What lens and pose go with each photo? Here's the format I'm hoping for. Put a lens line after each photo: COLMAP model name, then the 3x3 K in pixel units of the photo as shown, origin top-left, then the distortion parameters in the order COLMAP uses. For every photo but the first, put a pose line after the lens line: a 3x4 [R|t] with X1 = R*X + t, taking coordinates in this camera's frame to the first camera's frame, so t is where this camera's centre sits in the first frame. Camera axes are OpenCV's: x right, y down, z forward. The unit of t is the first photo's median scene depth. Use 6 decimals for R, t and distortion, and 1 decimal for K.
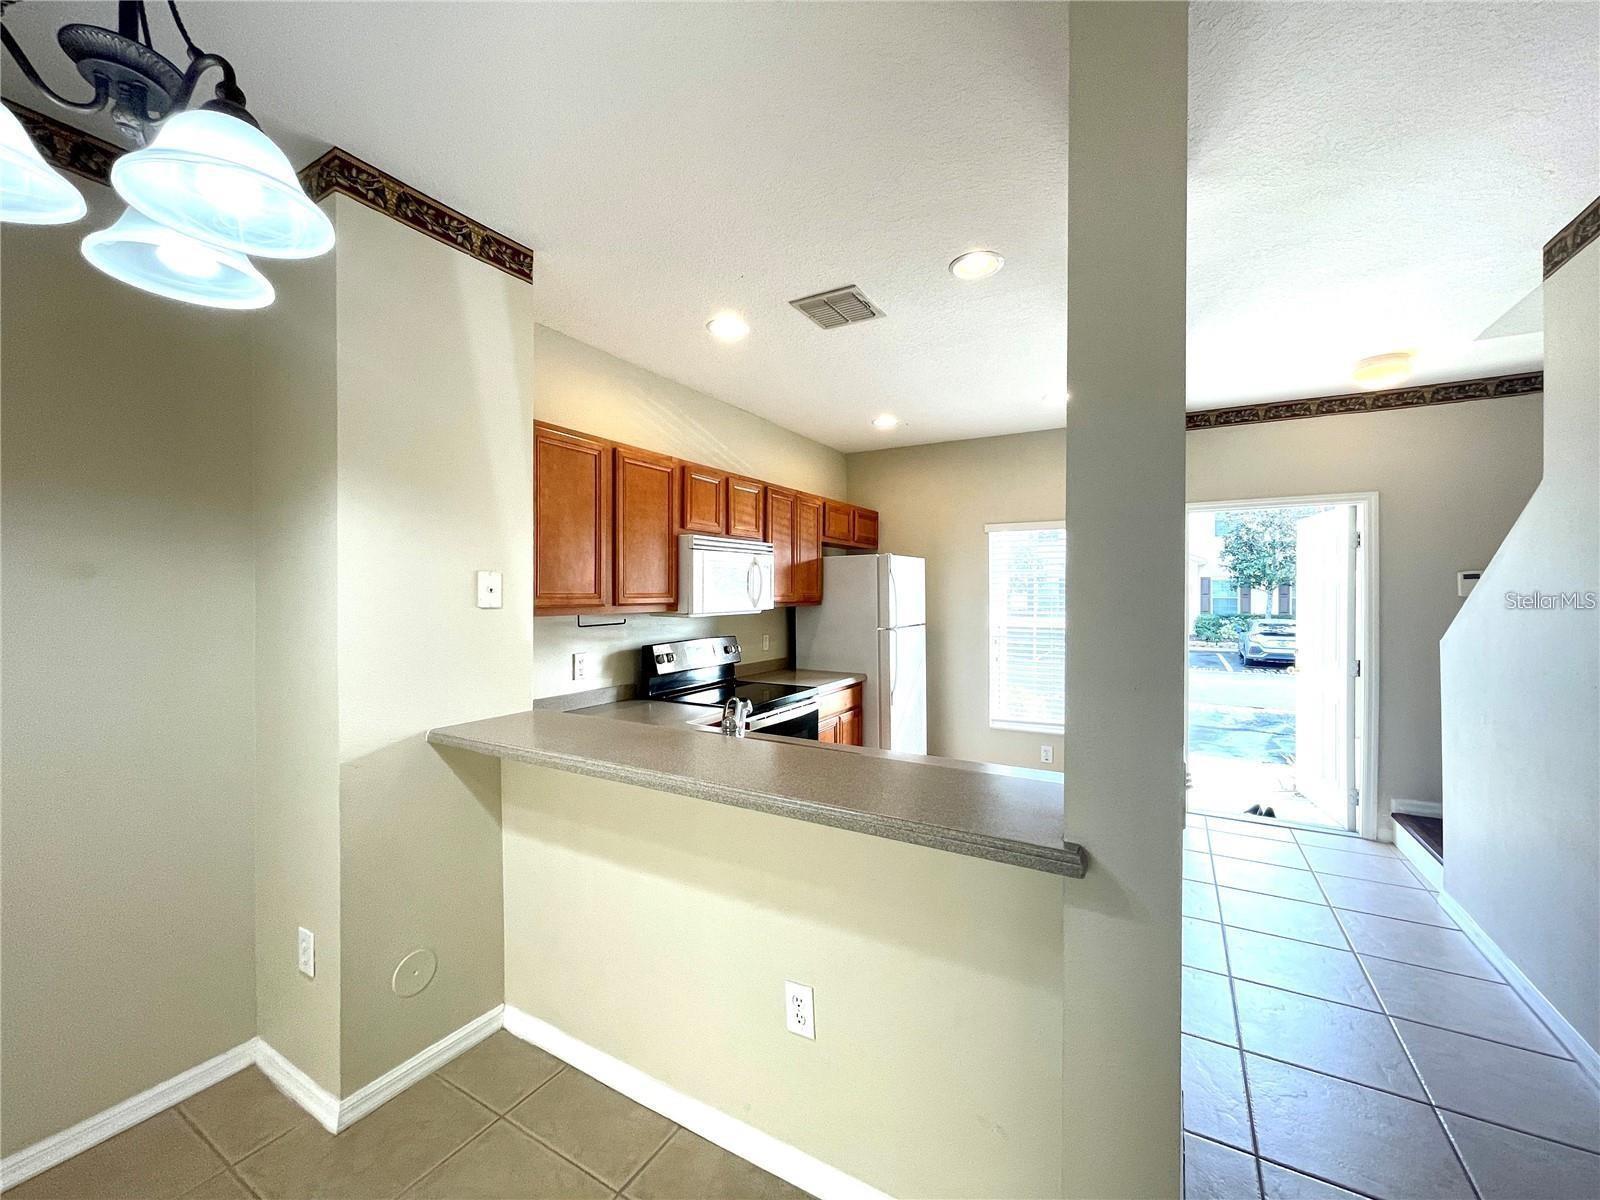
lens RADIAL K [[643.8, 0, 798.4], [0, 643.8, 593.7], [0, 0, 1]] dist [0.001348, -0.000059]
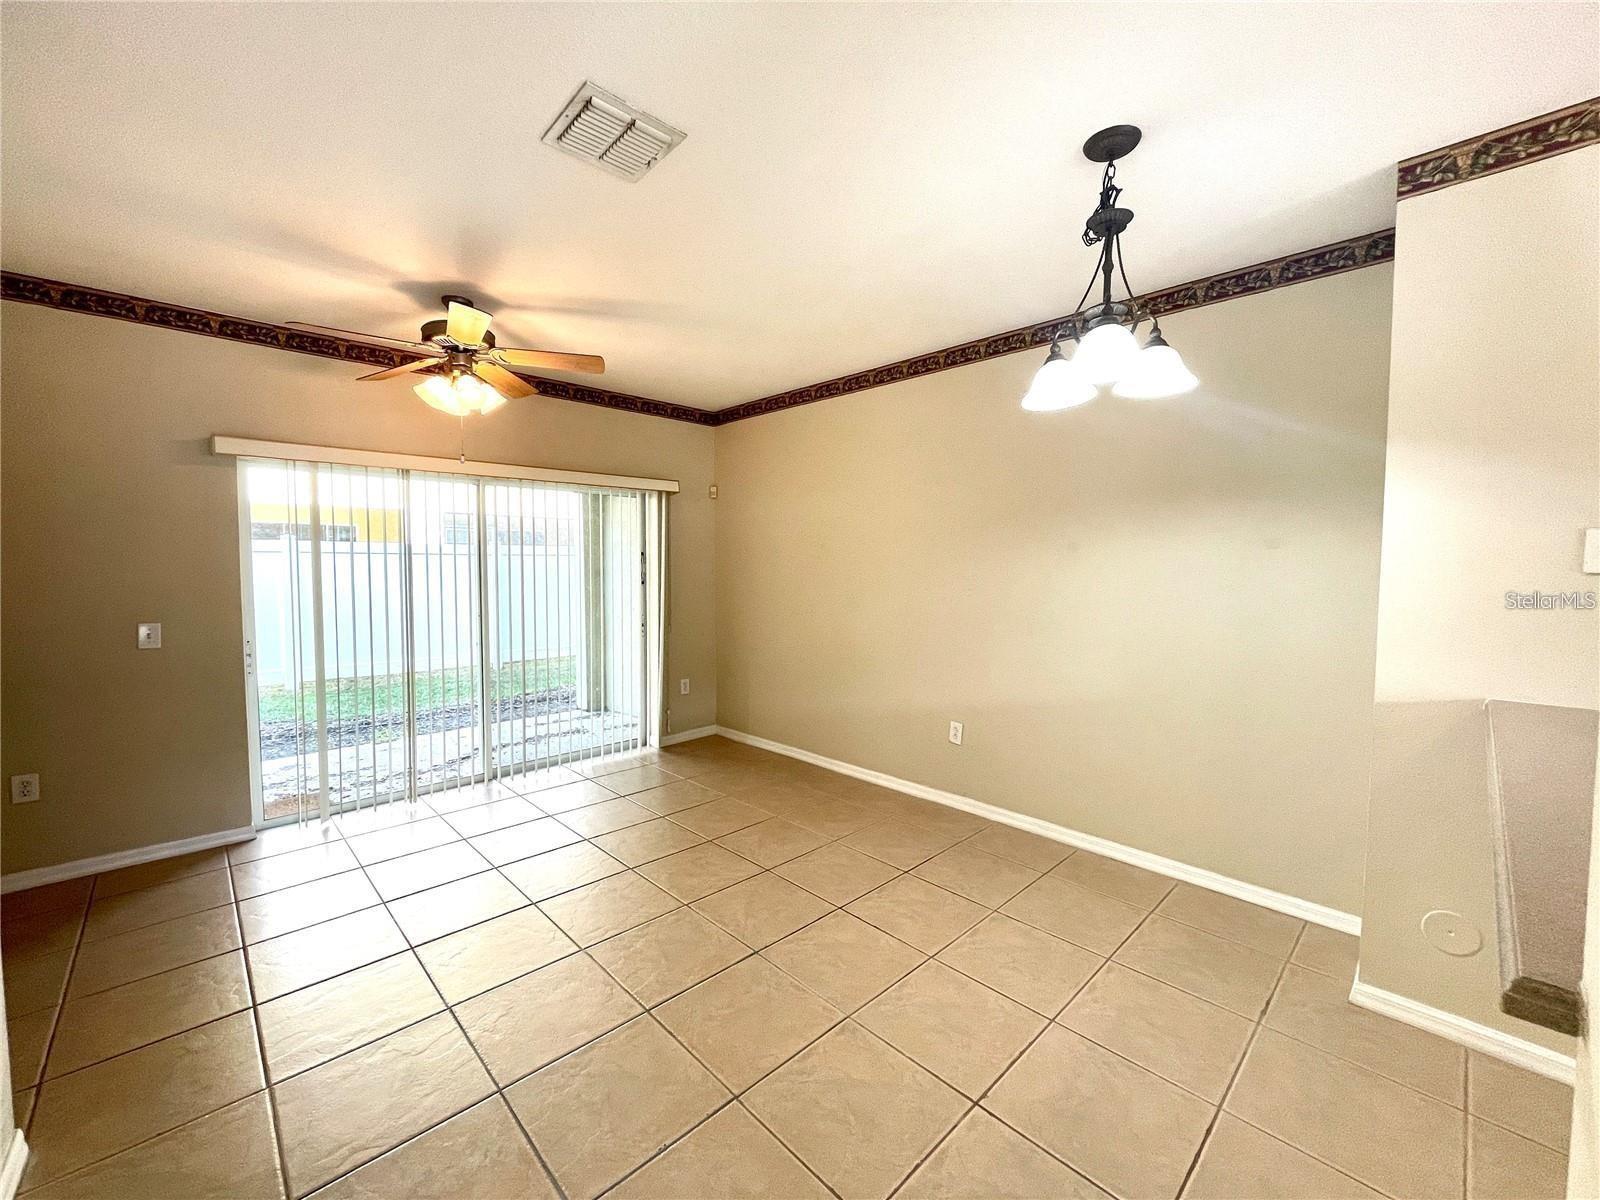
lens RADIAL K [[643.8, 0, 798.4], [0, 643.8, 593.7], [0, 0, 1]] dist [0.001348, -0.000059]
pose [[-0.272308, 0.040277, -0.961367, 0.329570], [-0.009885, 0.998954, 0.044652, 0.013259], [0.962159, 0.021662, -0.271625, 0.144318]]
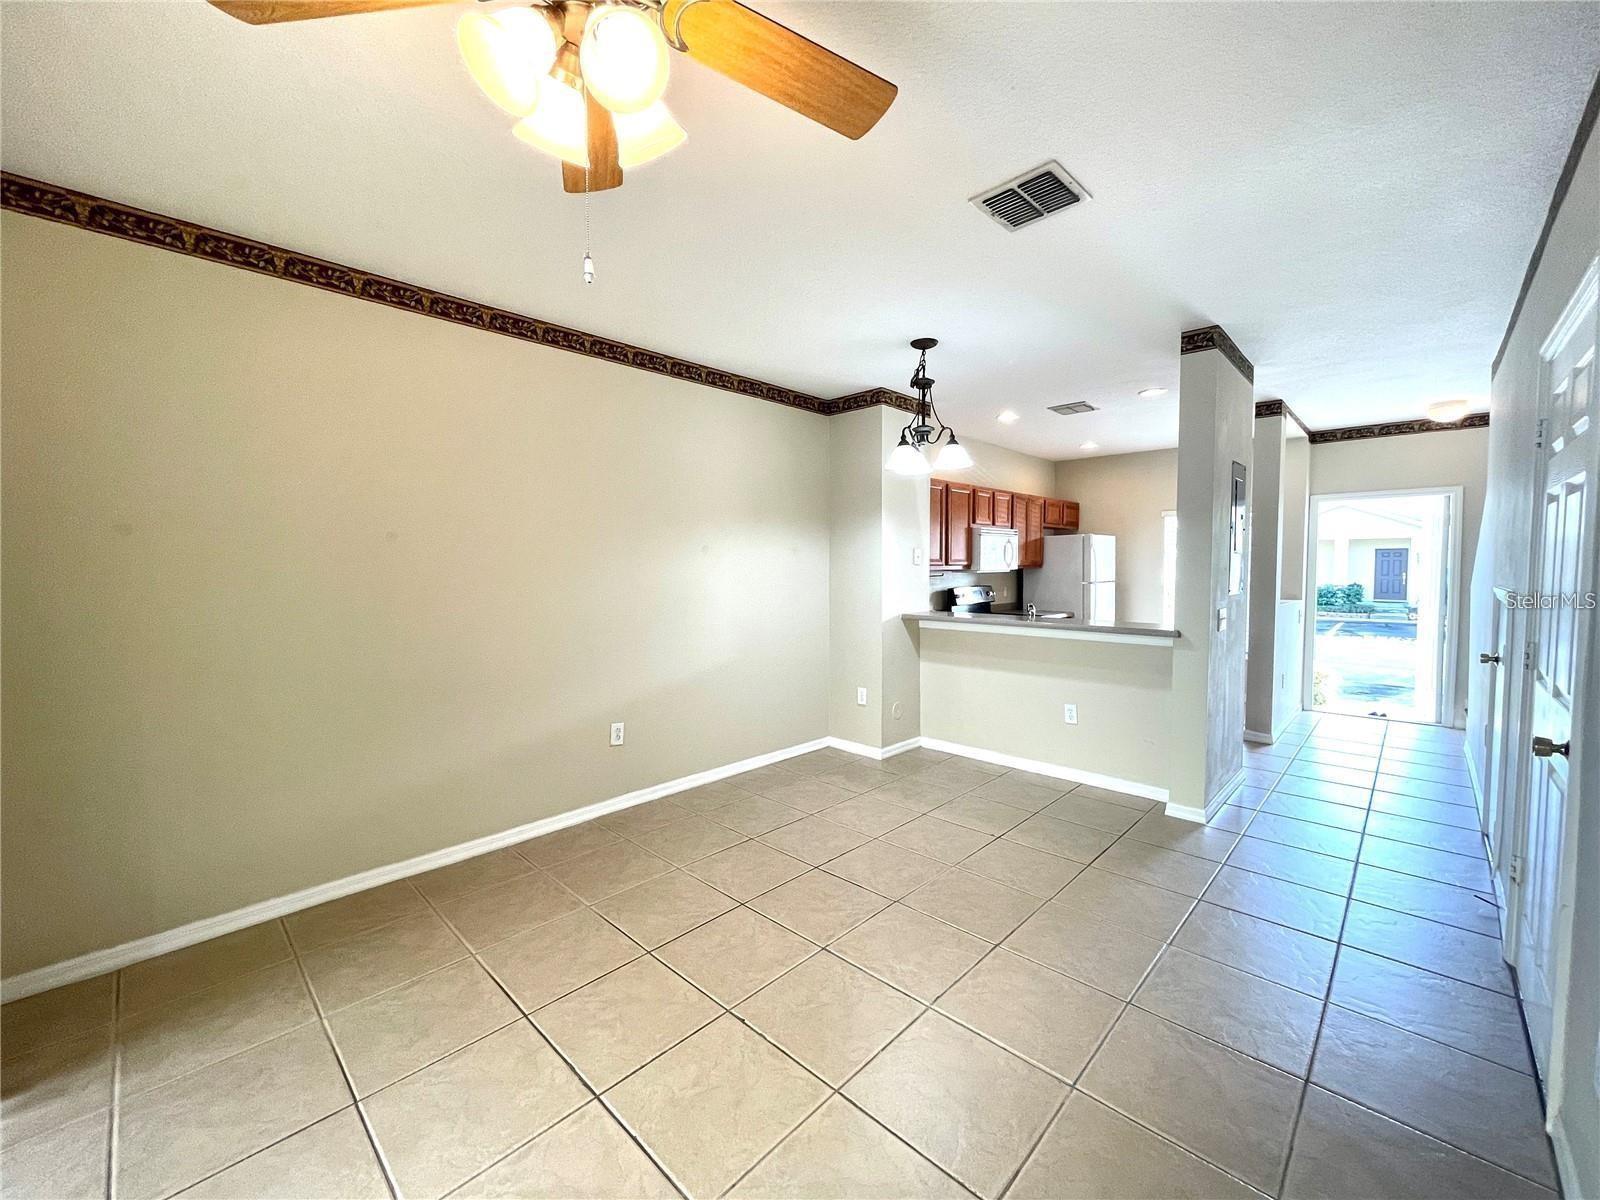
lens RADIAL K [[643.8, 0, 798.4], [0, 643.8, 593.7], [0, 0, 1]] dist [0.001348, -0.000059]
pose [[0.970099, 0.006099, -0.242632, -0.192522], [0.004018, 0.999144, 0.041180, 0.017280], [0.242676, -0.040924, 0.969244, -0.784558]]
